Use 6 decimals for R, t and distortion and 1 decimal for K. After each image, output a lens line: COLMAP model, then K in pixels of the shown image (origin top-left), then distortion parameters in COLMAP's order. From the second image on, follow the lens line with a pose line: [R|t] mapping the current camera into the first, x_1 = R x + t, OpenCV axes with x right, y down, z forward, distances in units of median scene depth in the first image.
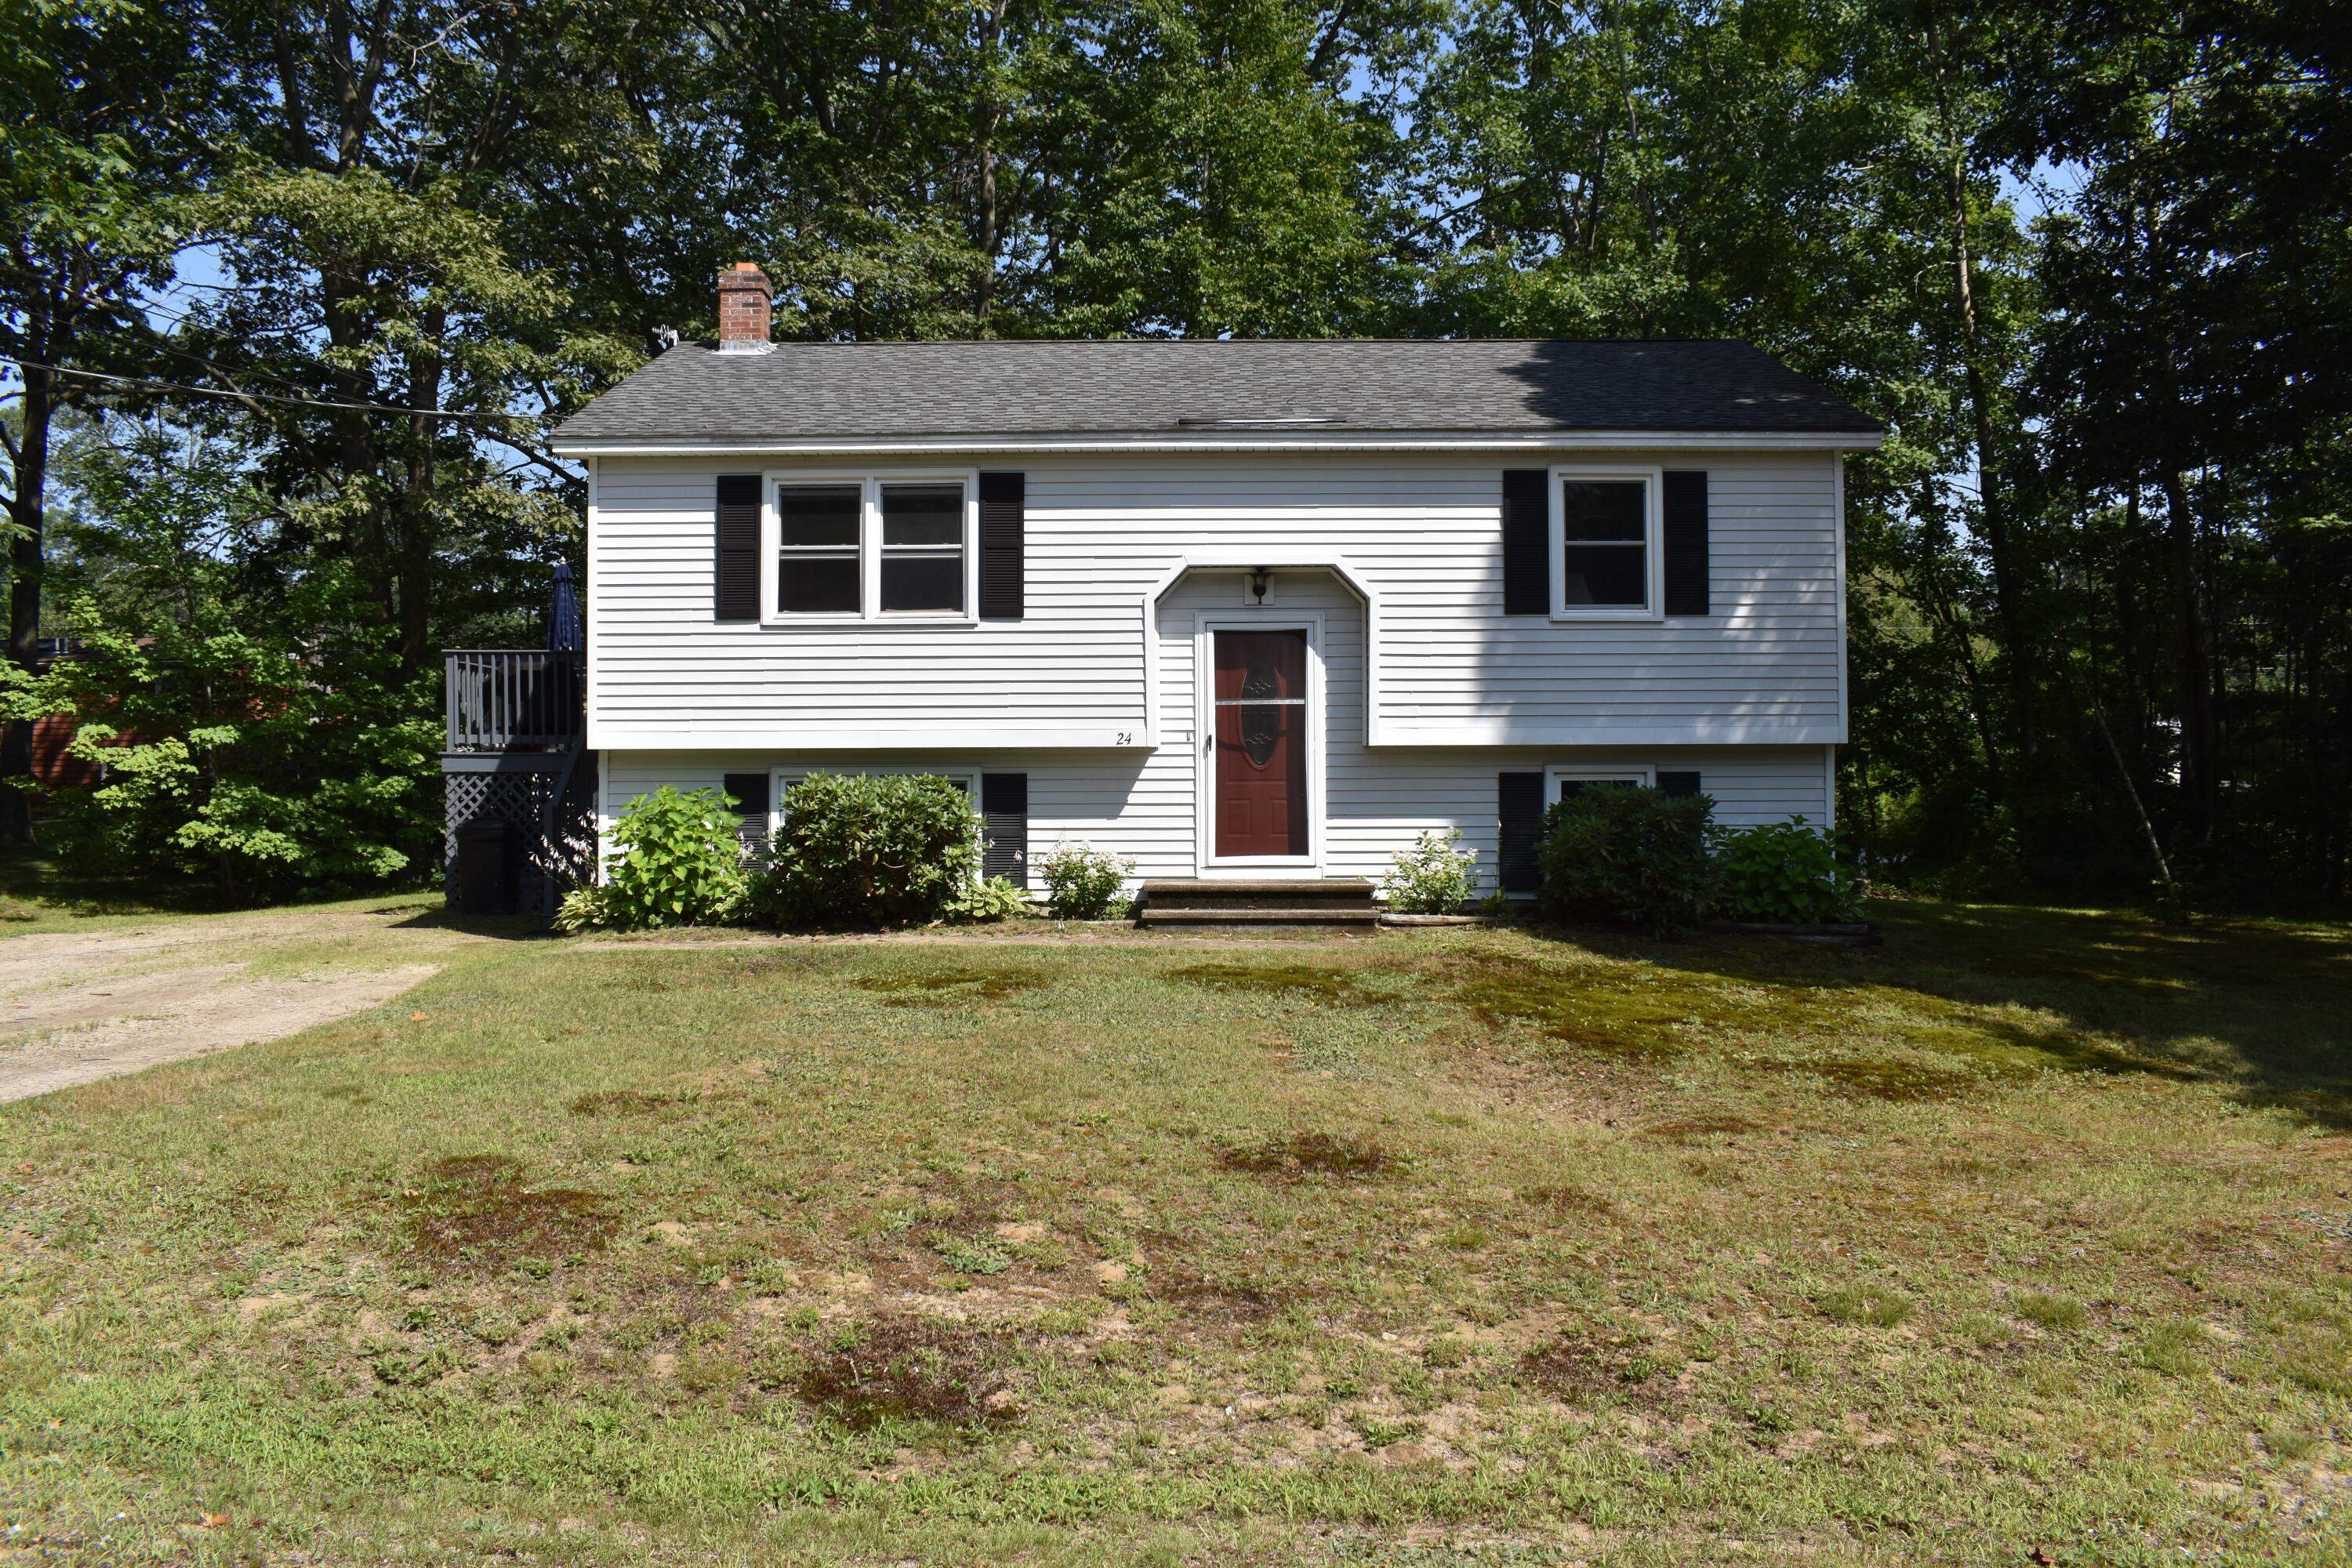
lens RADIAL K [[1787.7, 0, 1176.0], [0, 1787.7, 784.0], [0, 0, 1]] dist [-0.057807, 0.002038]
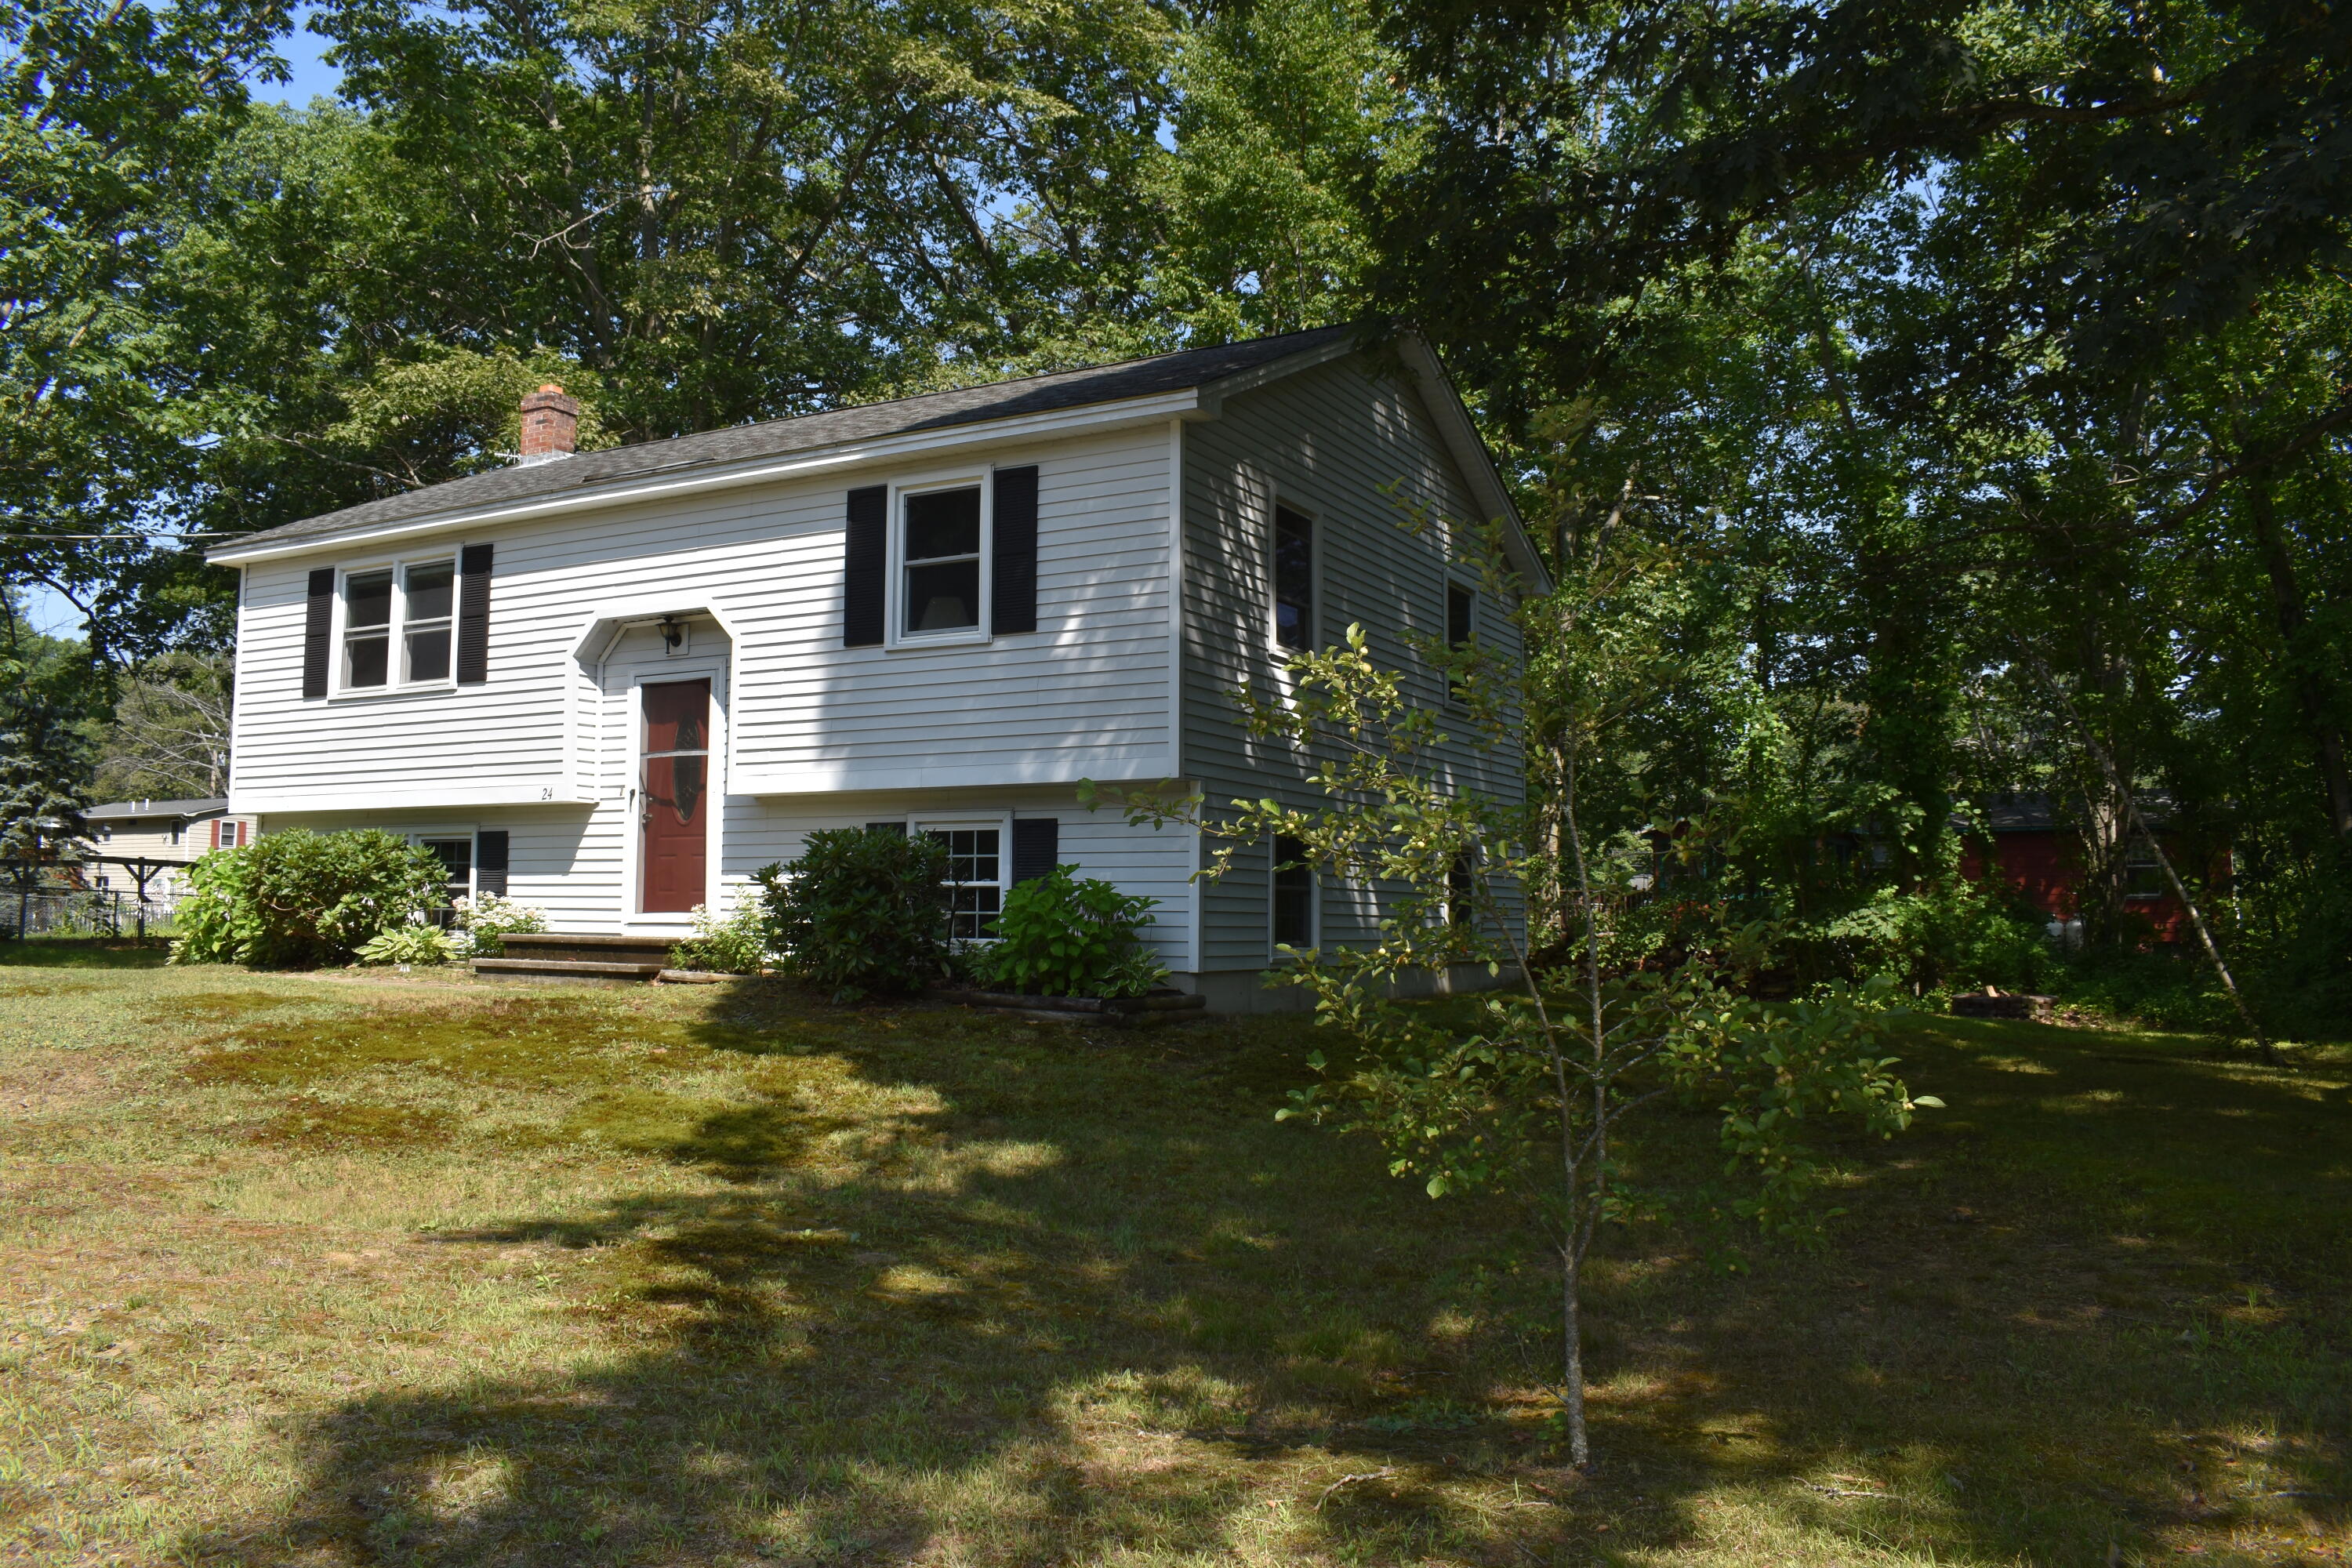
lens RADIAL K [[1845.5, 0, 1181.7], [0, 1845.5, 766.7], [0, 0, 1]] dist [-0.093318, 0.015825]
pose [[0.874966, -0.031904, -0.483133, 0.783346], [-0.010043, 0.996416, -0.083987, 0.042447], [0.484081, 0.078338, 0.871510, 0.271441]]
